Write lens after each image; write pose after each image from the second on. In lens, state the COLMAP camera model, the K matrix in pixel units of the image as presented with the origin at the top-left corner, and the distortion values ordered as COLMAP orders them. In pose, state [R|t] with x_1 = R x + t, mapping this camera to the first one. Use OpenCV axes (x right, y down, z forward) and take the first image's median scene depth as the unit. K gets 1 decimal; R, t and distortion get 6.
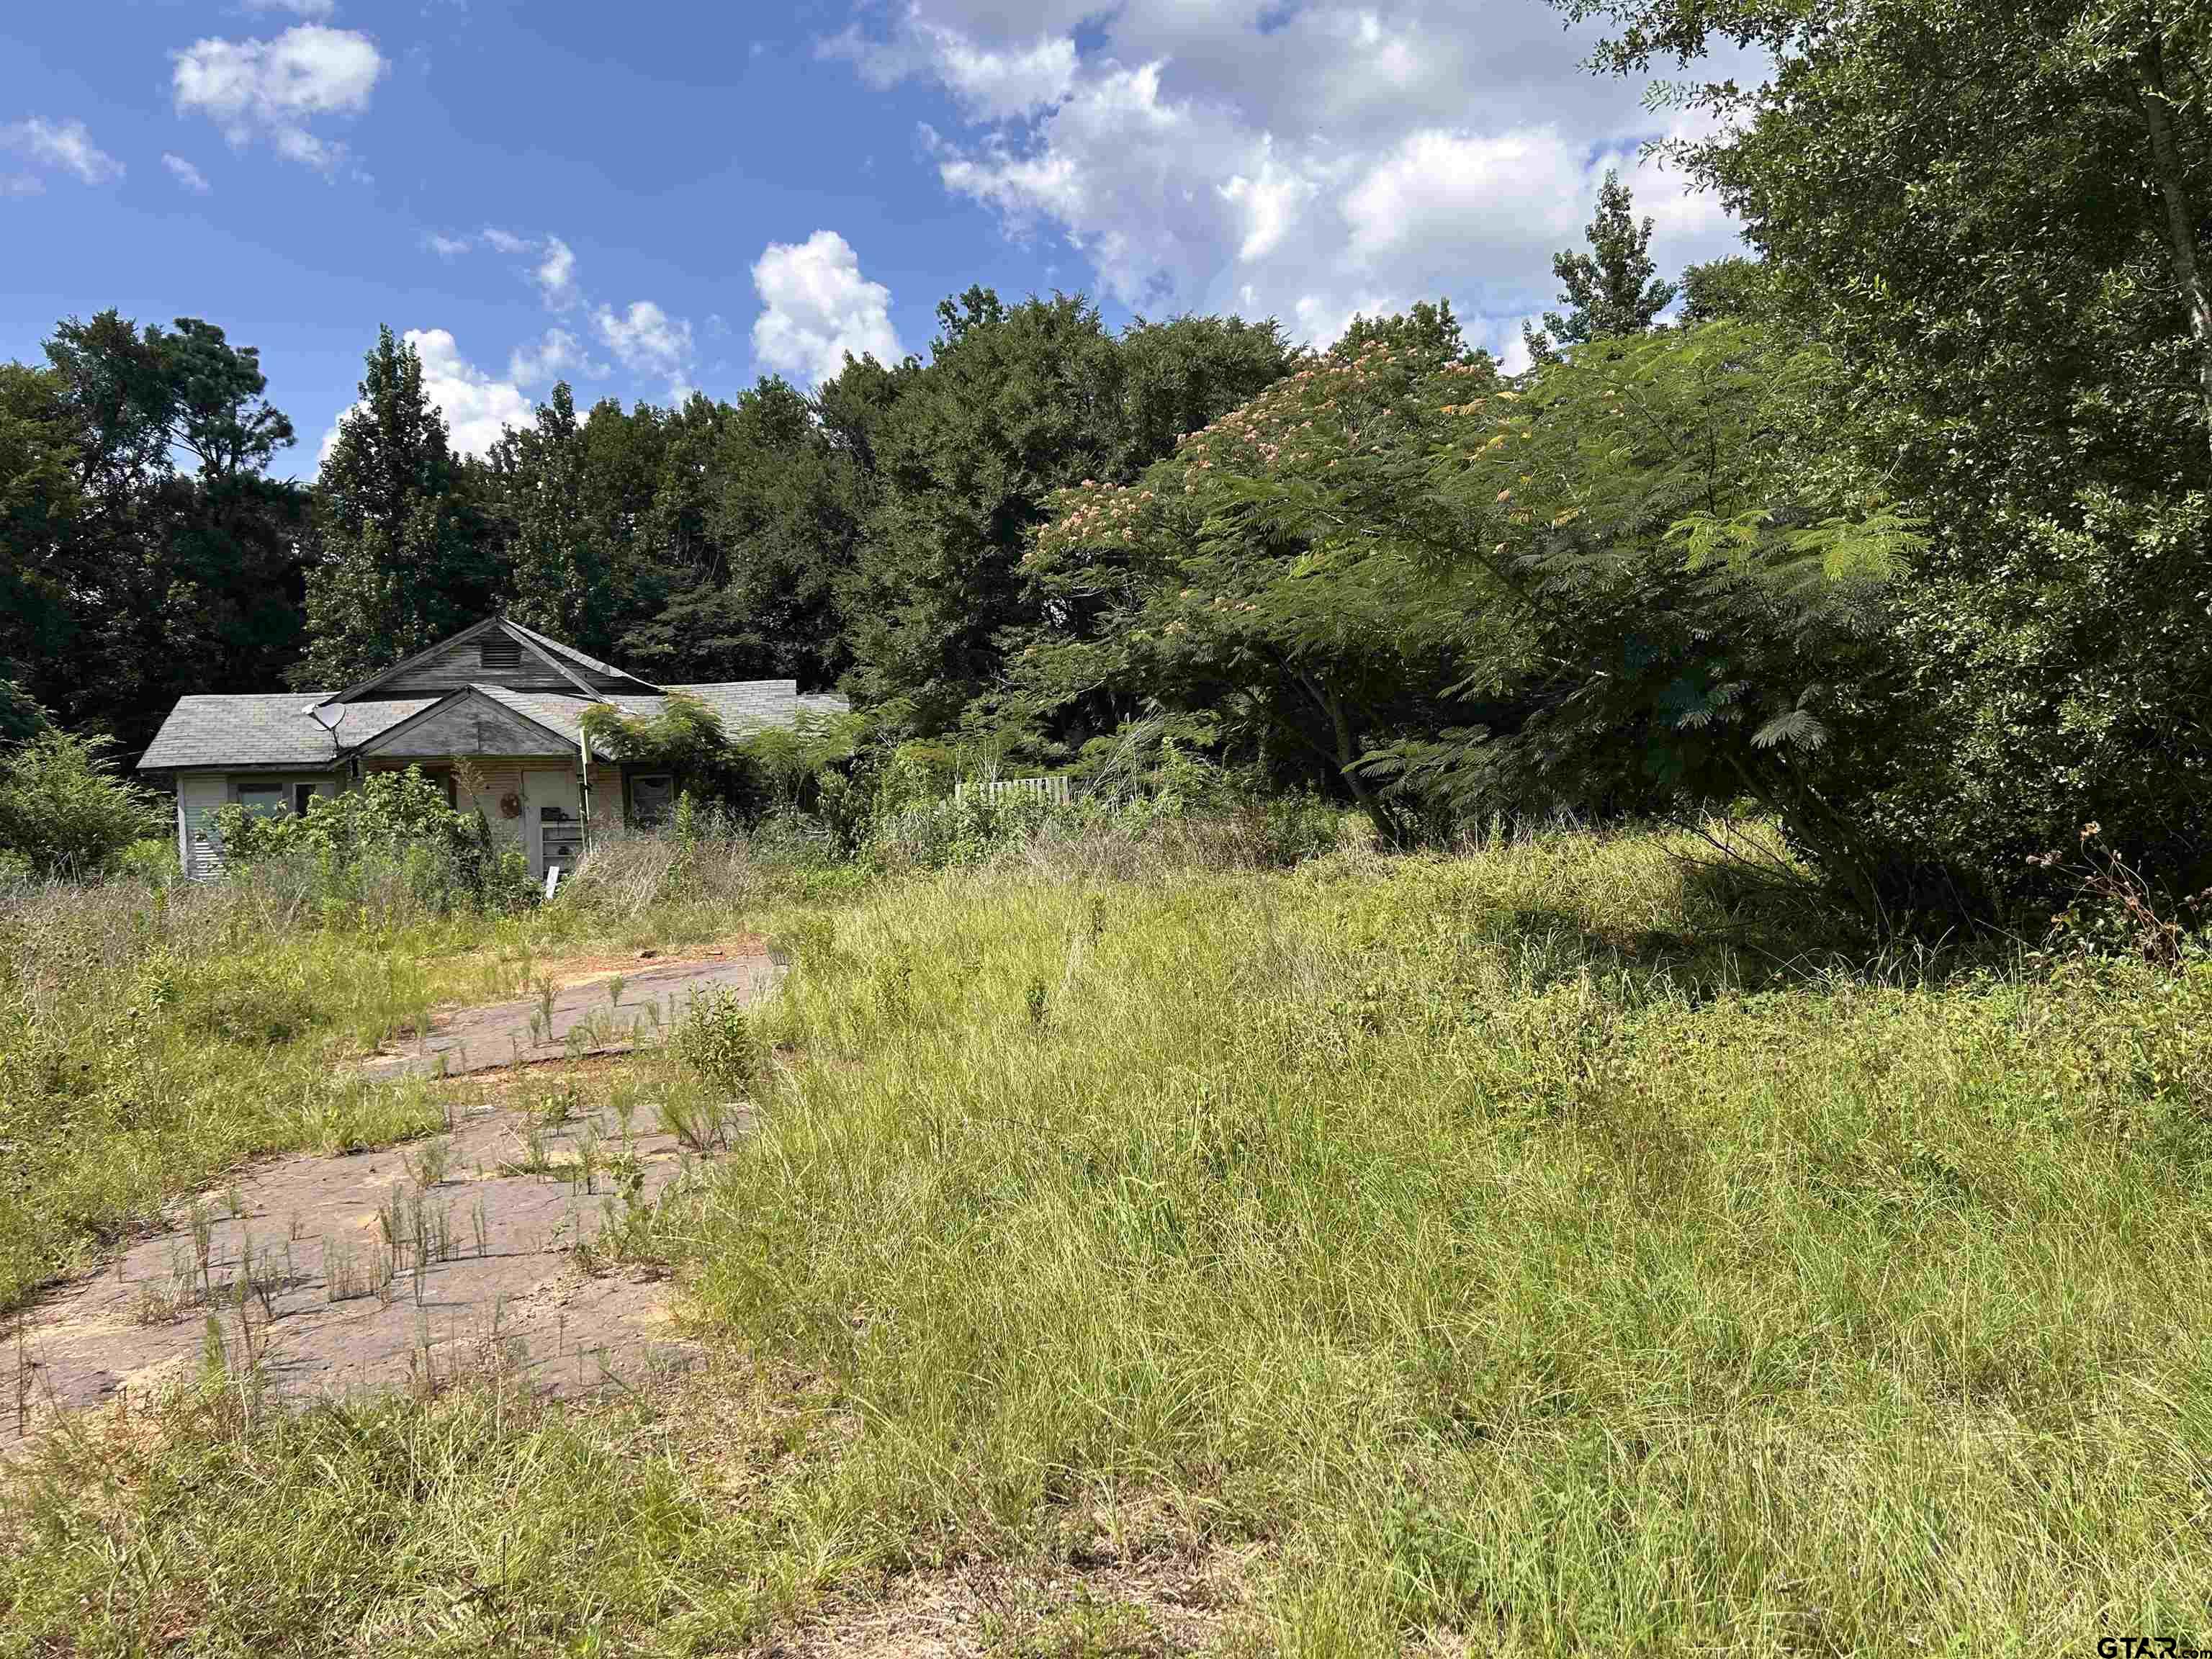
lens RADIAL K [[1659.6, 0, 1121.1], [0, 1659.6, 833.5], [0, 0, 1]] dist [0.072419, -0.083035]
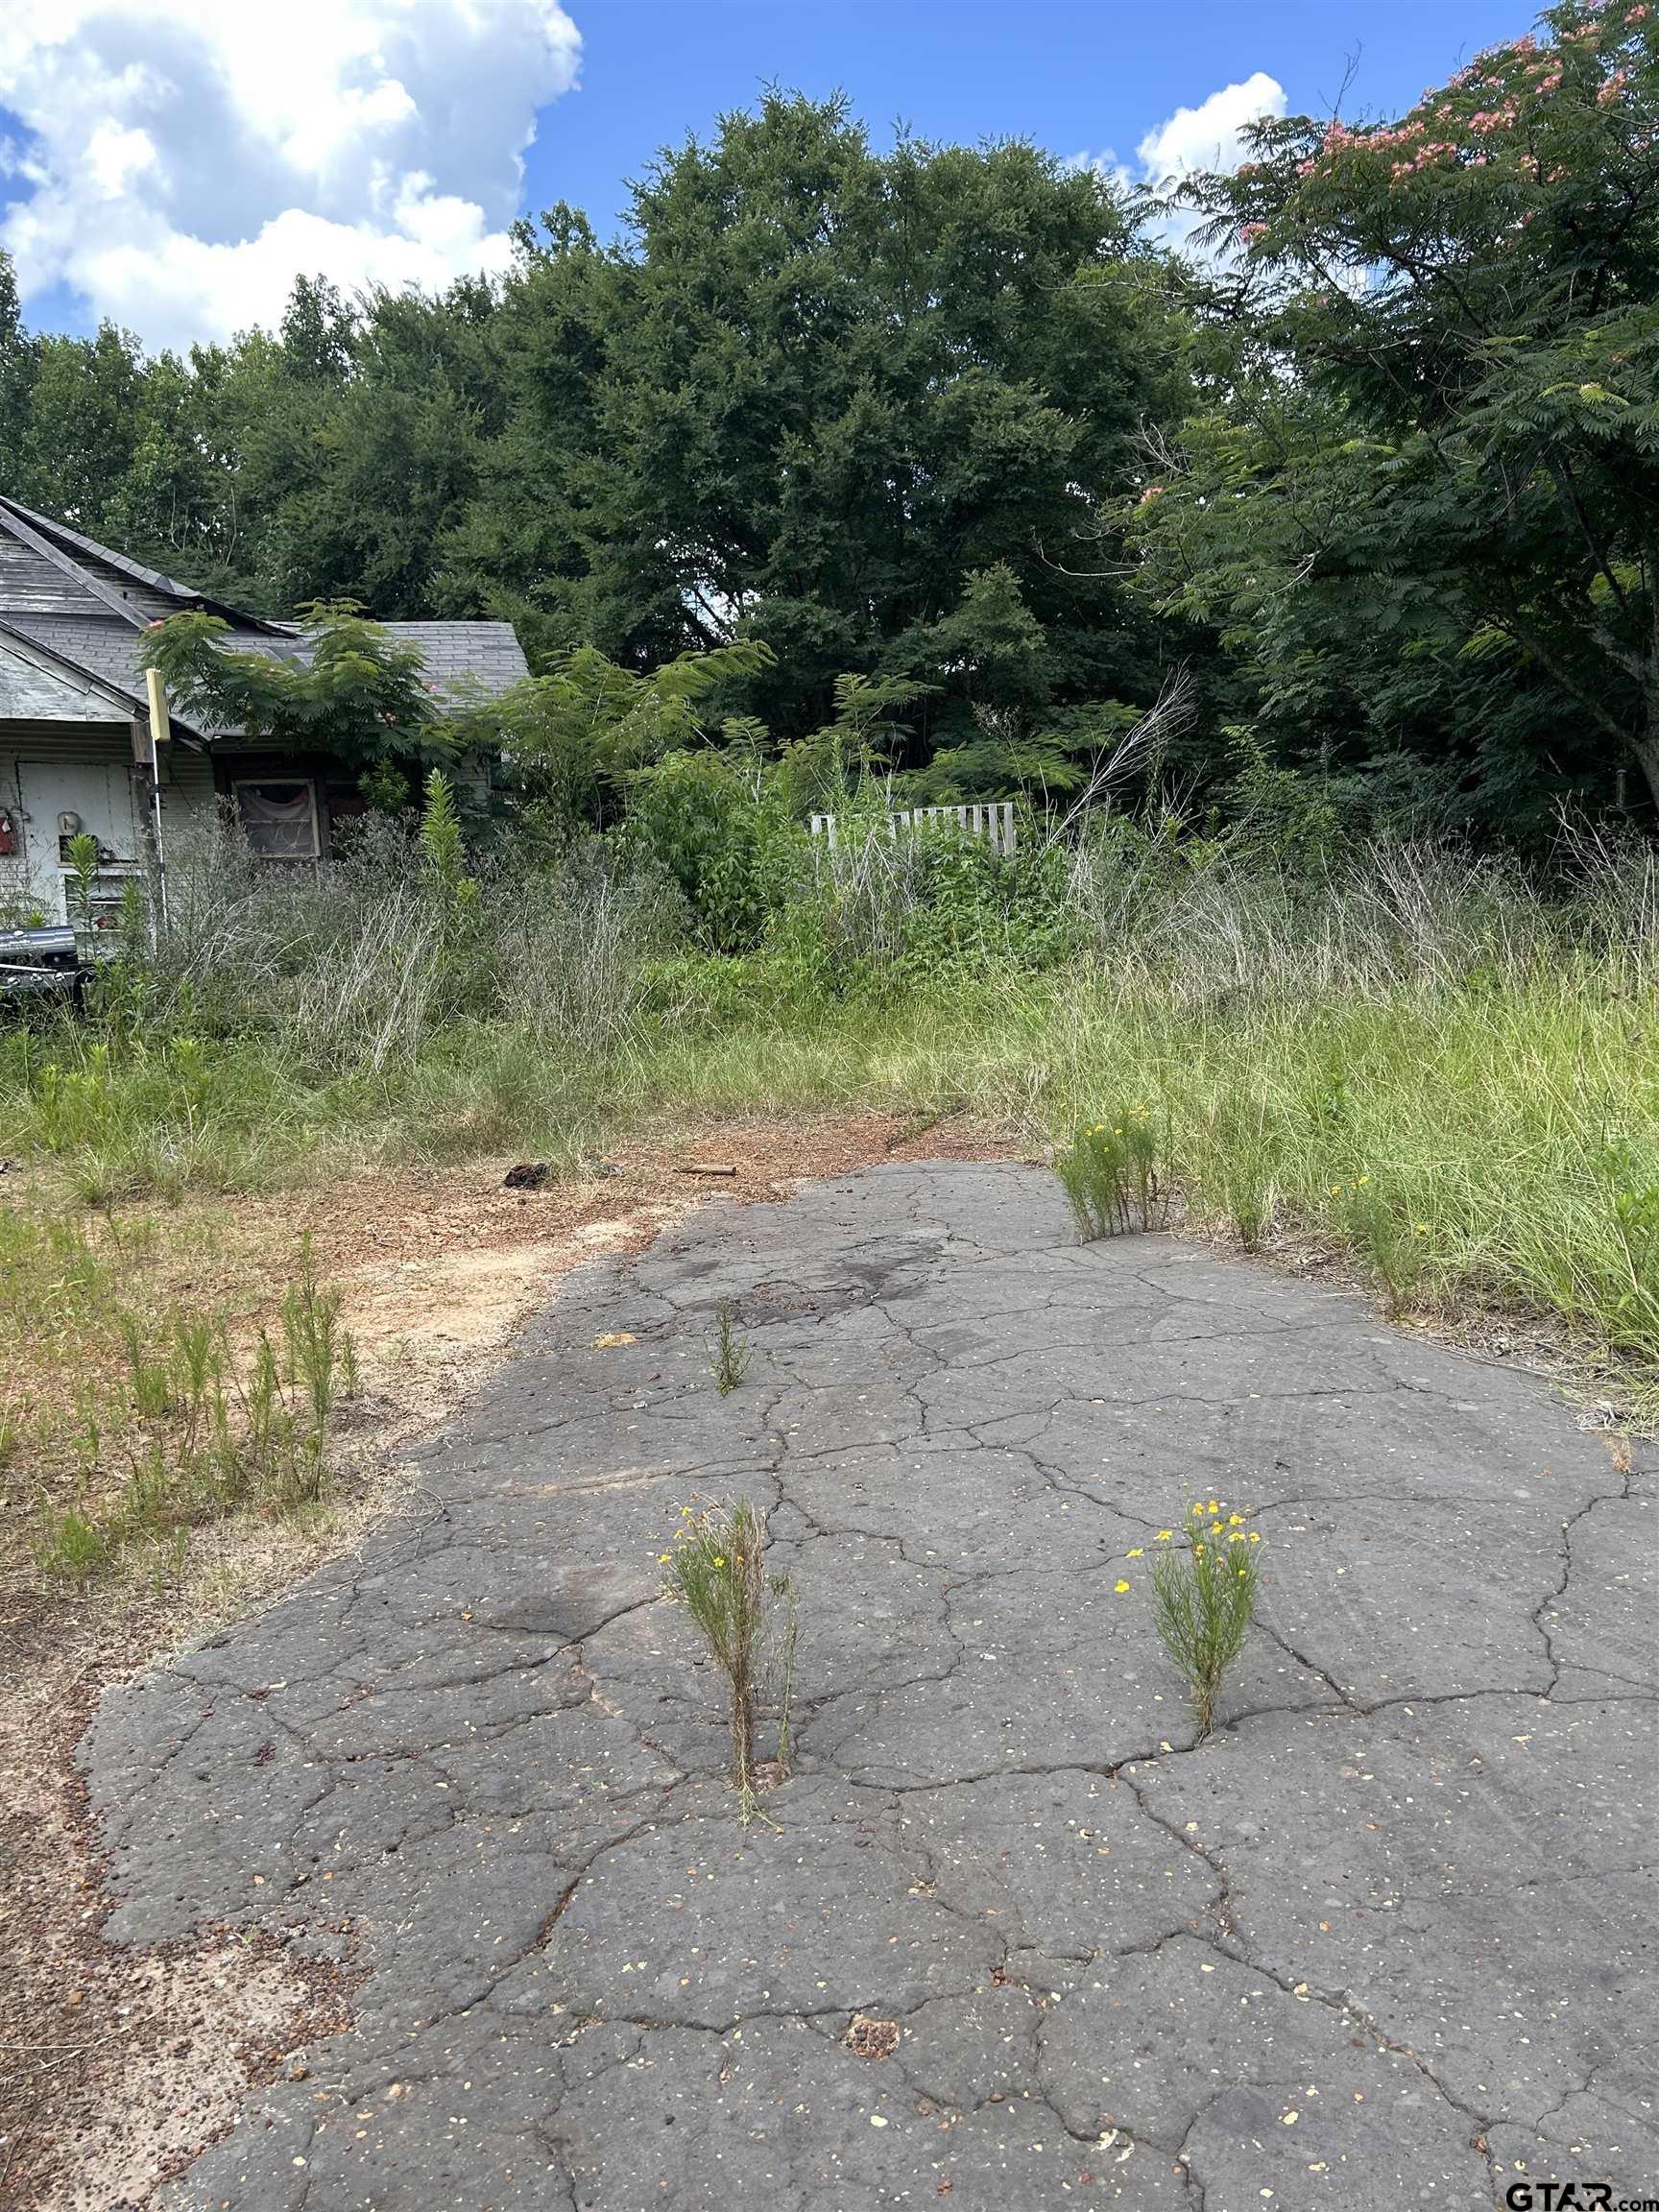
lens RADIAL K [[1659.6, 0, 833.6], [0, 1659.6, 1090.3], [0, 0, 1]] dist [0.072419, -0.083035]
pose [[0.989262, -0.008448, 0.145910, -0.177761], [-0.004625, 0.996019, 0.089024, 0.015548], [-0.146082, -0.088742, 0.985284, 0.426667]]
